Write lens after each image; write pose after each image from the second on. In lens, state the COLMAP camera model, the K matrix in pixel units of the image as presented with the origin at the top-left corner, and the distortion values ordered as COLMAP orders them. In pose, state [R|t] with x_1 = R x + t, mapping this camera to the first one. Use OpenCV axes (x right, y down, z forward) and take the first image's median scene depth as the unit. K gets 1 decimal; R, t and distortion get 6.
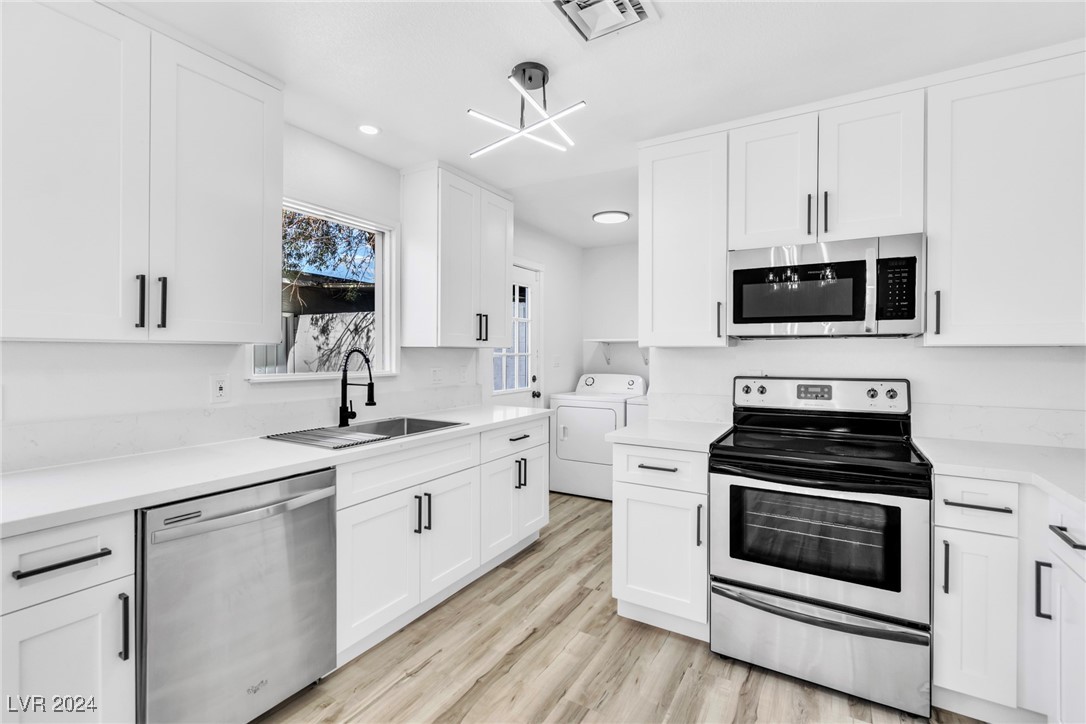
lens RADIAL K [[479.2, 0, 548.2], [0, 479.2, 354.9], [0, 0, 1]] dist [0.001466, -0.000176]
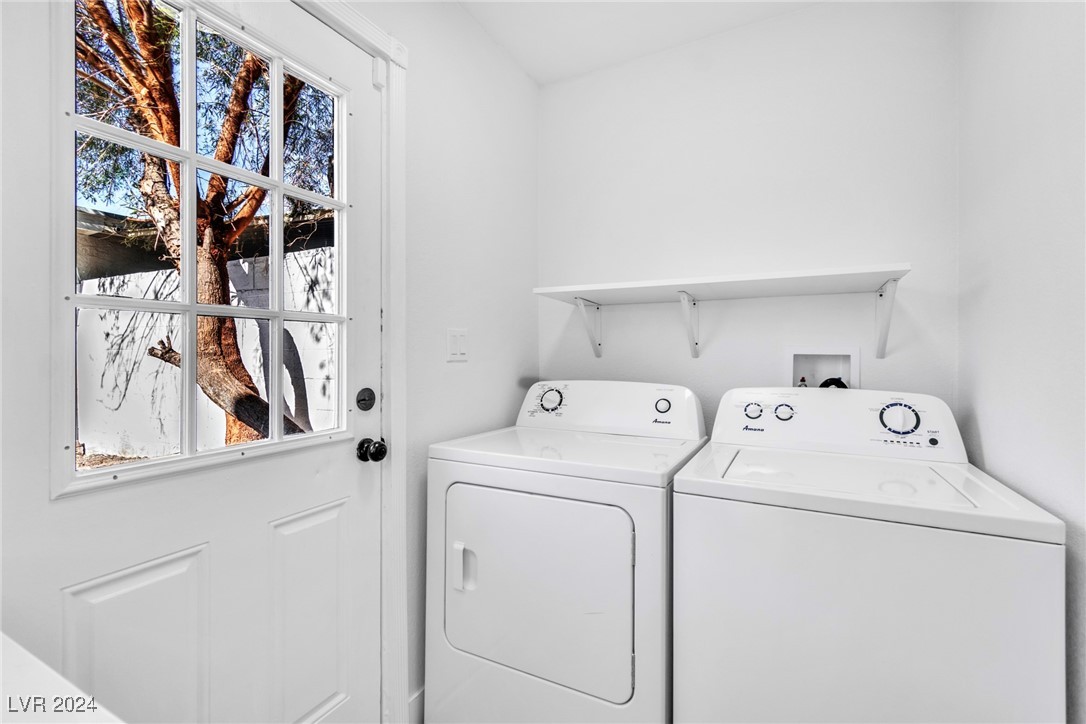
lens RADIAL K [[479.2, 0, 548.2], [0, 479.2, 354.9], [0, 0, 1]] dist [0.001466, -0.000176]
pose [[0.998939, 0.000000, 0.046049, 0.143071], [0.000069, 0.999999, -0.001494, 0.042150], [-0.046049, 0.001495, 0.998938, 1.322124]]
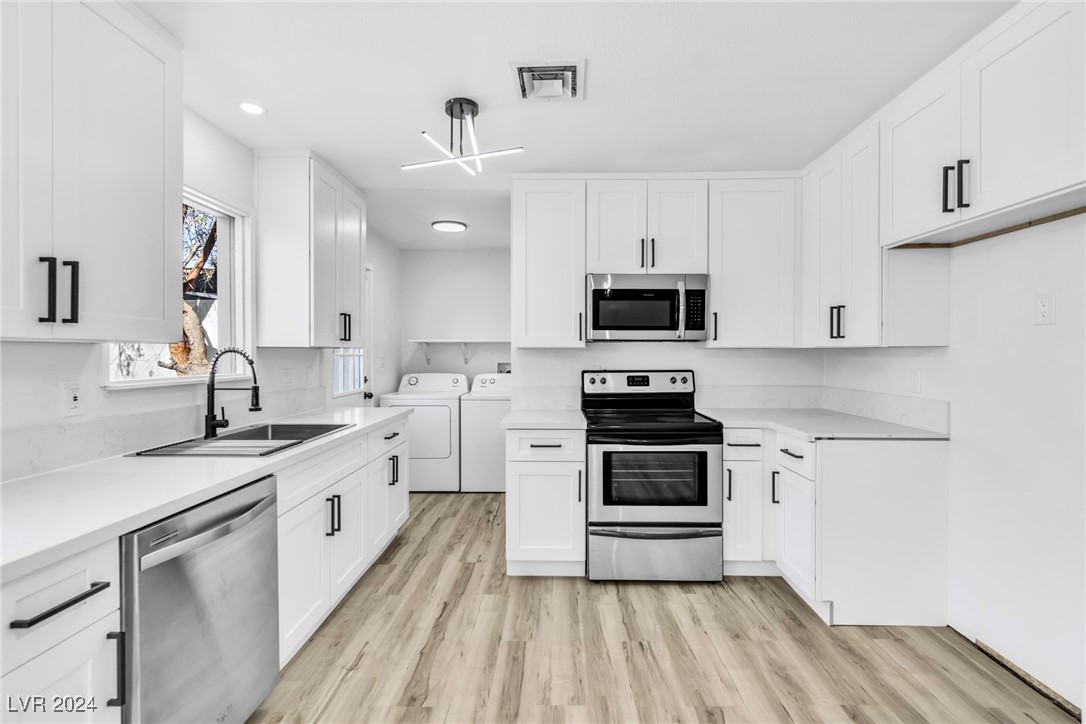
lens RADIAL K [[482.0, 0, 547.7], [0, 482.0, 358.5], [0, 0, 1]] dist [0.001426, -0.000348]
pose [[0.871596, -0.008237, 0.490155, -0.361328], [0.004761, 0.999954, 0.008337, 0.000468], [-0.490201, -0.004933, 0.871595, -0.081684]]
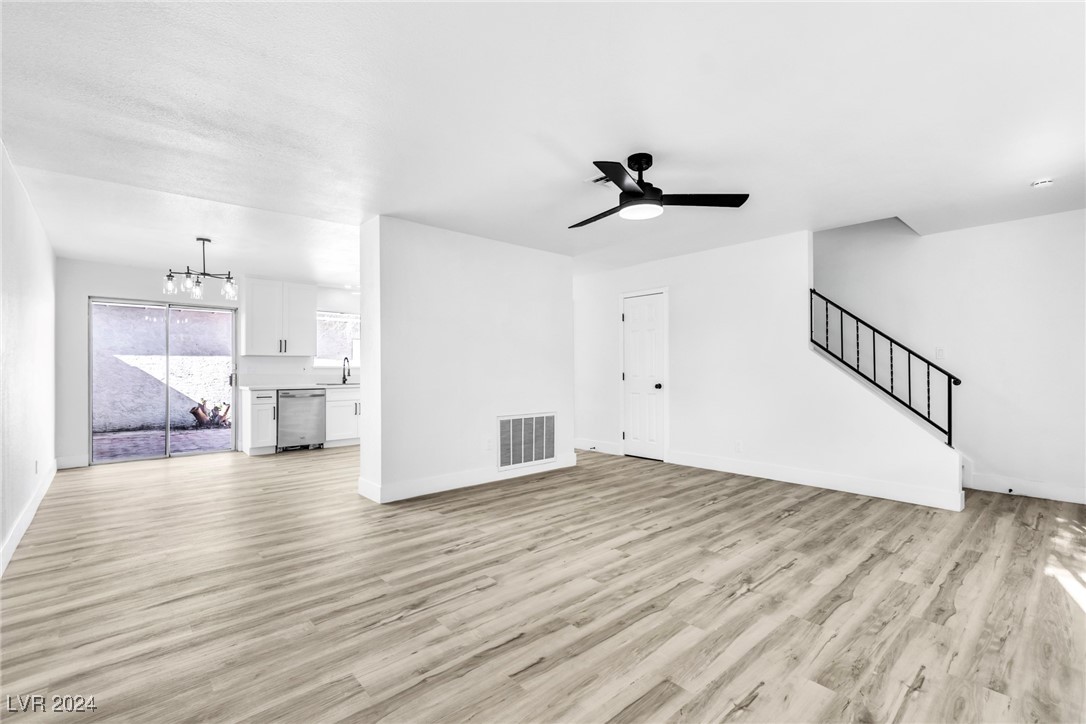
lens RADIAL K [[476.5, 0, 546.1], [0, 476.5, 364.7], [0, 0, 1]] dist [0.000885, -0.000134]
pose [[0.954784, -0.007733, -0.297200, 1.858171], [0.004433, 0.999921, -0.011779, 0.081252], [0.297267, 0.009929, 0.954743, -1.633263]]
